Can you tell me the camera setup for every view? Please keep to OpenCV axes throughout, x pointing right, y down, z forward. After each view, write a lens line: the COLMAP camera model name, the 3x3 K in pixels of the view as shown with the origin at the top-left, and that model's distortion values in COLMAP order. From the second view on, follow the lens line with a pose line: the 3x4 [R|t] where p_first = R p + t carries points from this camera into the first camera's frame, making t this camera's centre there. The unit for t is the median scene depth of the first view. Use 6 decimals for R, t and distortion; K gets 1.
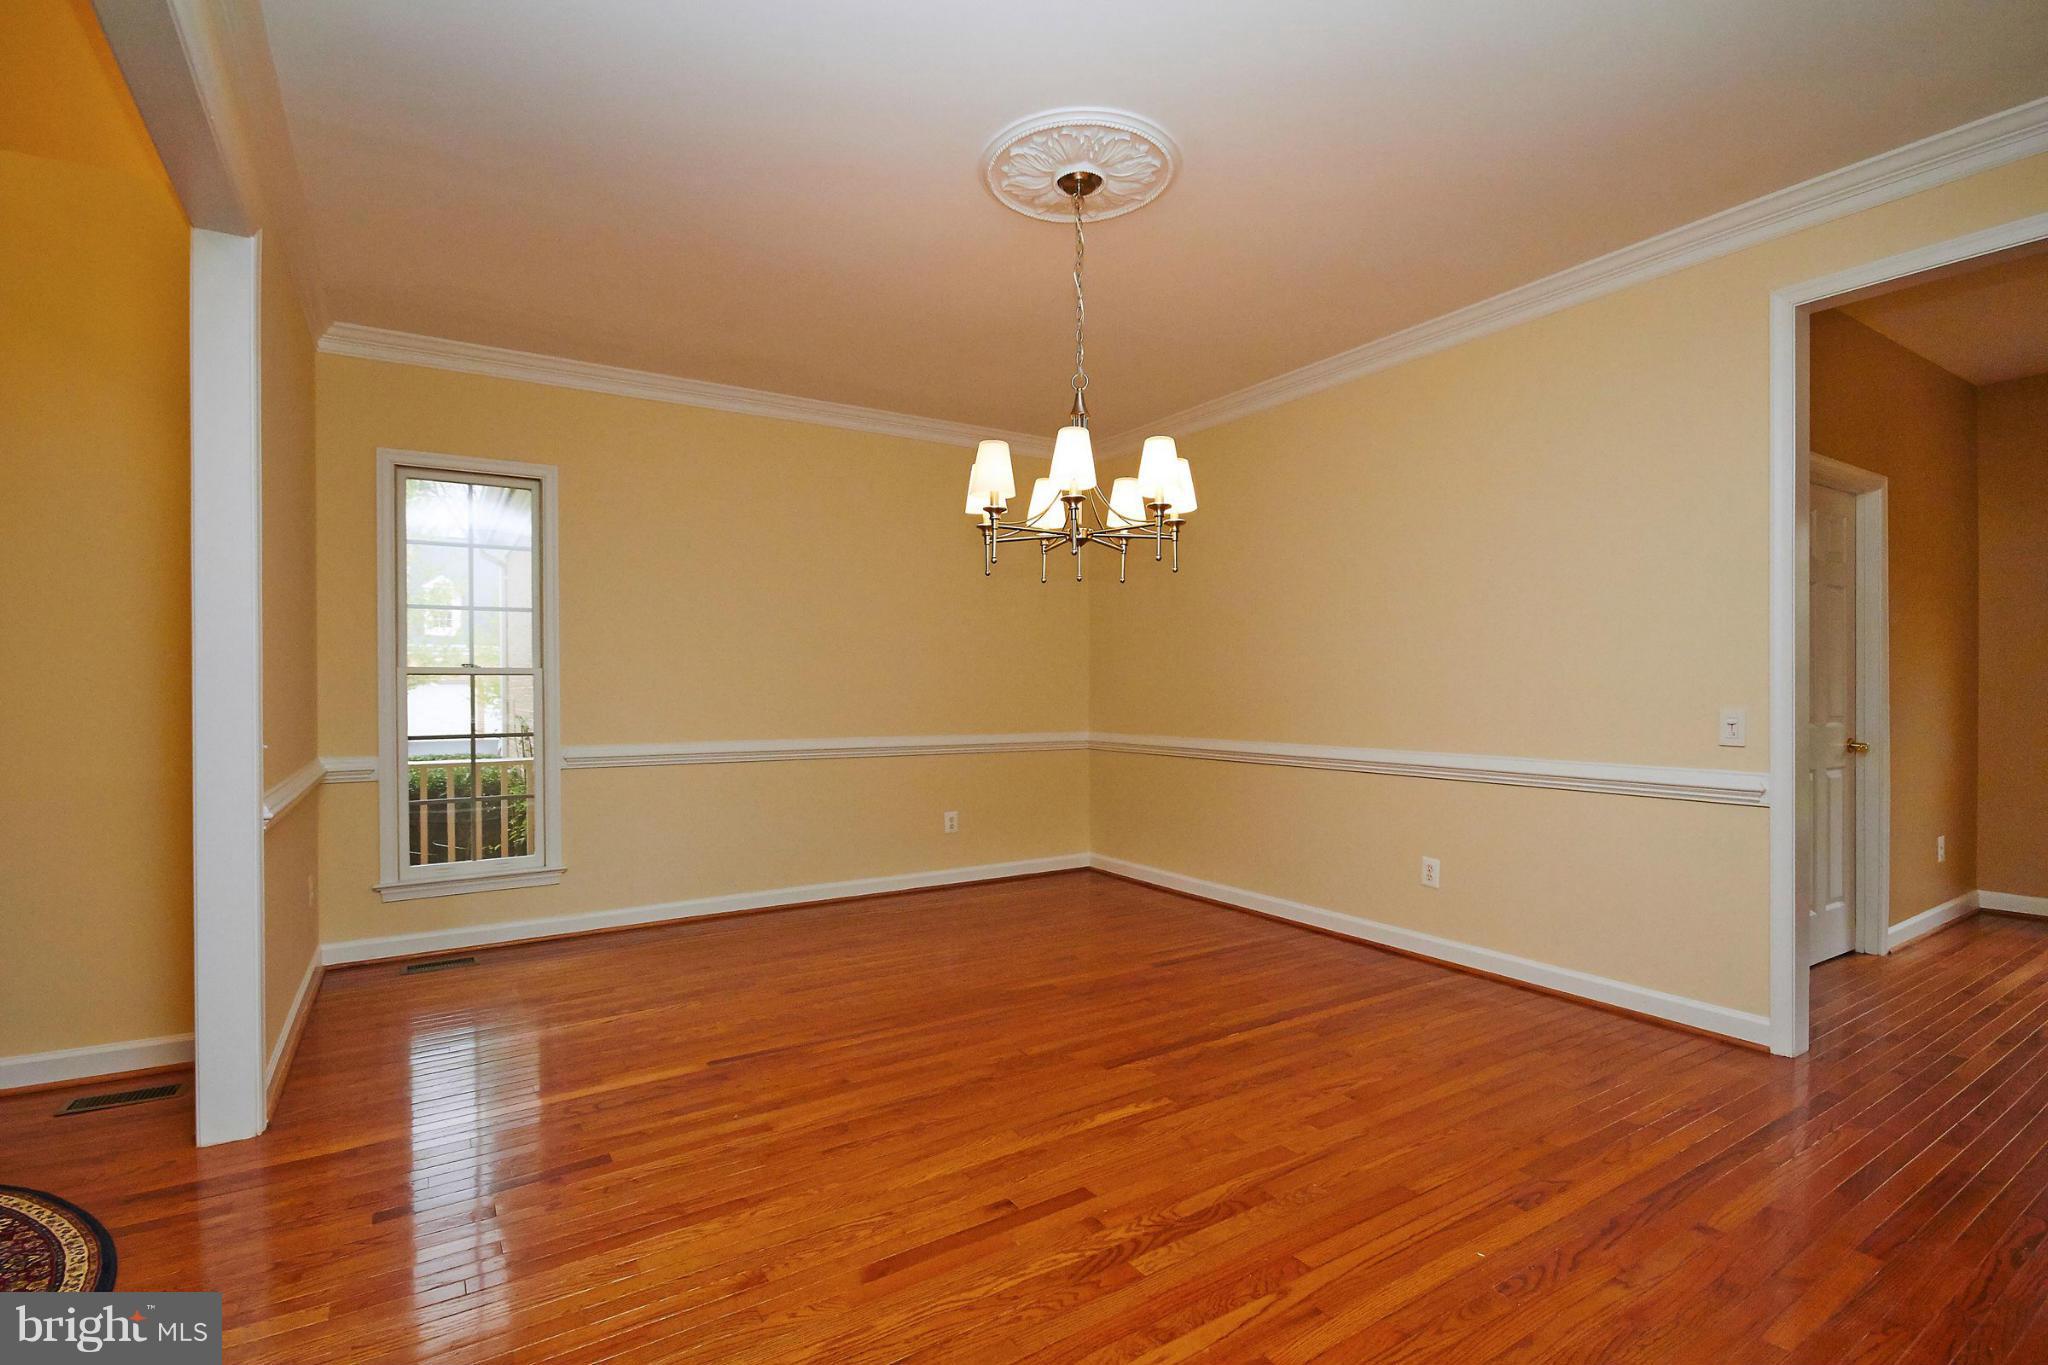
lens RADIAL K [[937.3, 0, 1025.2], [0, 937.3, 688.1], [0, 0, 1]] dist [0.005098, -0.013007]
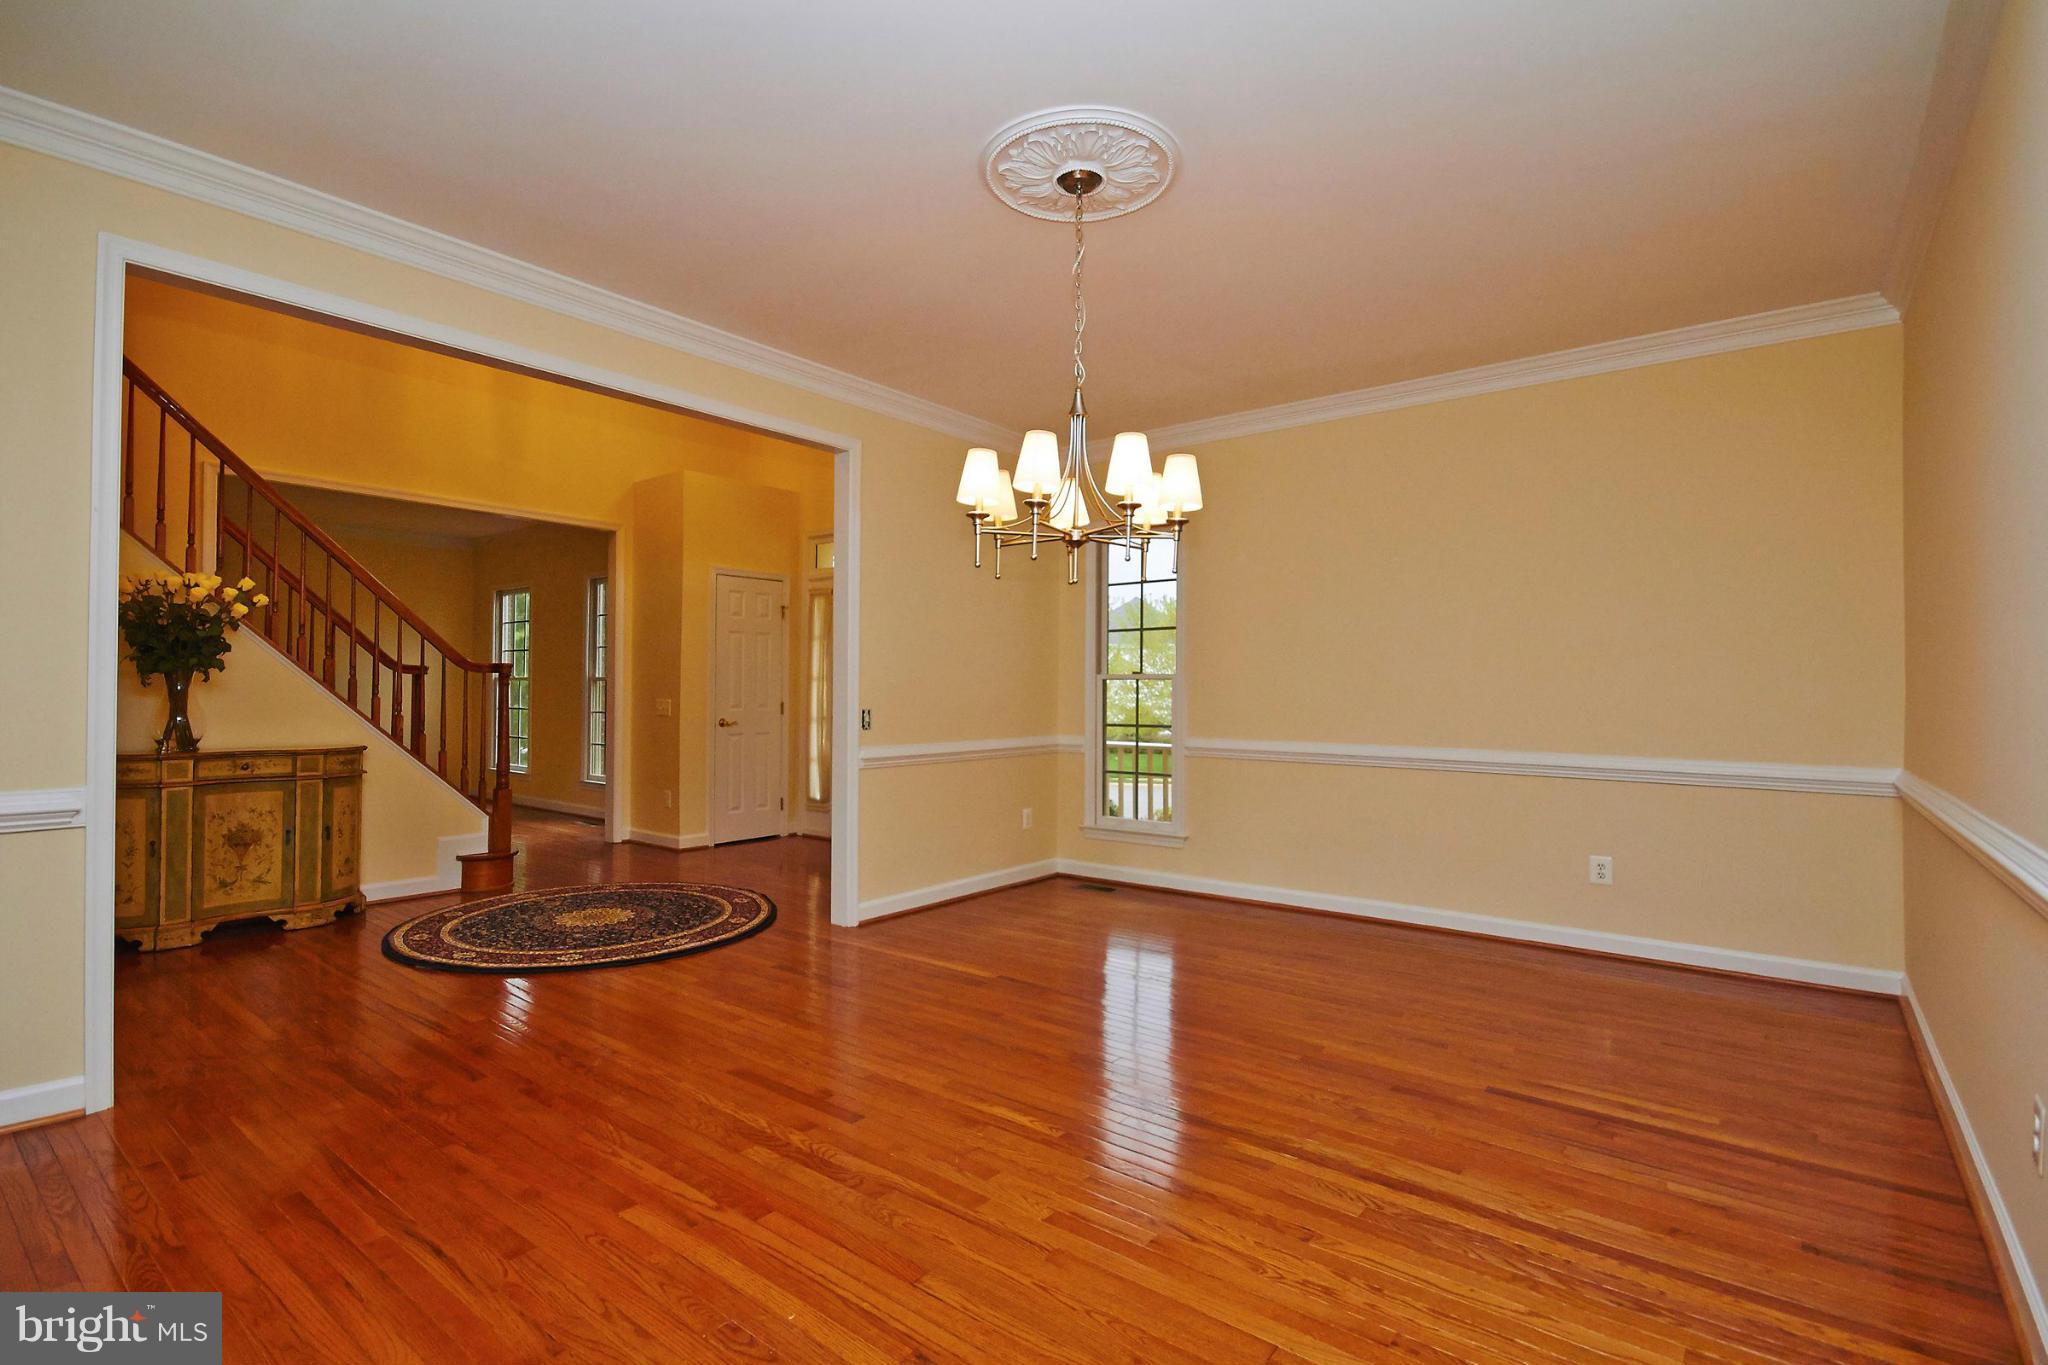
lens RADIAL K [[947.3, 0, 1024.0], [0, 947.3, 682.5], [0, 0, 1]] dist [0.001987, 0.000098]
pose [[0.338890, -0.003369, -0.940820, 0.990625], [-0.002900, 0.999985, -0.004626, -0.006167], [0.940822, 0.004296, 0.338875, 0.619870]]
